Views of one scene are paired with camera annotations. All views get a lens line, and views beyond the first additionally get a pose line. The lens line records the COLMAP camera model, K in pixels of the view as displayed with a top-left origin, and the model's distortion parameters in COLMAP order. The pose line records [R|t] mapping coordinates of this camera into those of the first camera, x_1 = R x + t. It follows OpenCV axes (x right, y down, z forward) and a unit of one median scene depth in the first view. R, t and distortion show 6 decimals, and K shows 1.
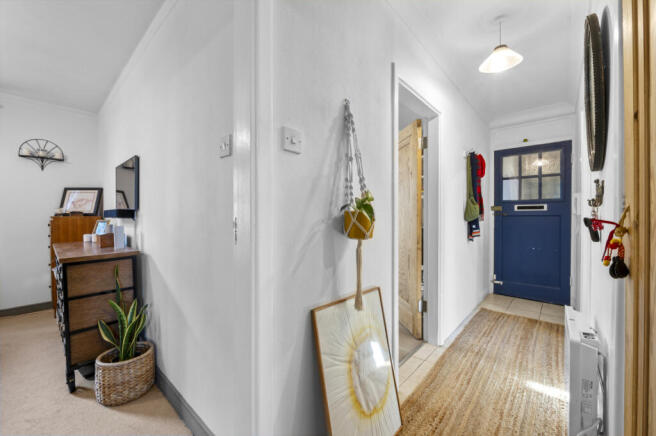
lens RADIAL K [[260.0, 0, 329.8], [0, 260.0, 216.7], [0, 0, 1]] dist [0.000038, 0.000036]
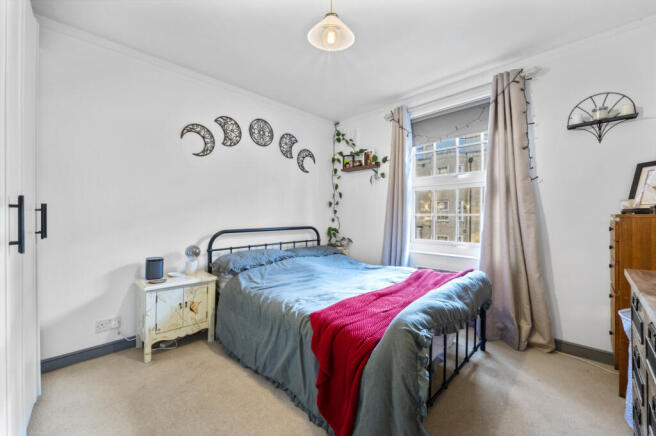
lens RADIAL K [[260.0, 0, 329.8], [0, 260.0, 216.6], [0, 0, 1]] dist [0.000038, 0.000036]
pose [[-0.040532, 0.005791, -0.999161, -0.444570], [-0.003329, 0.999977, 0.005930, 0.002200], [0.999173, 0.003567, -0.040512, 0.368515]]
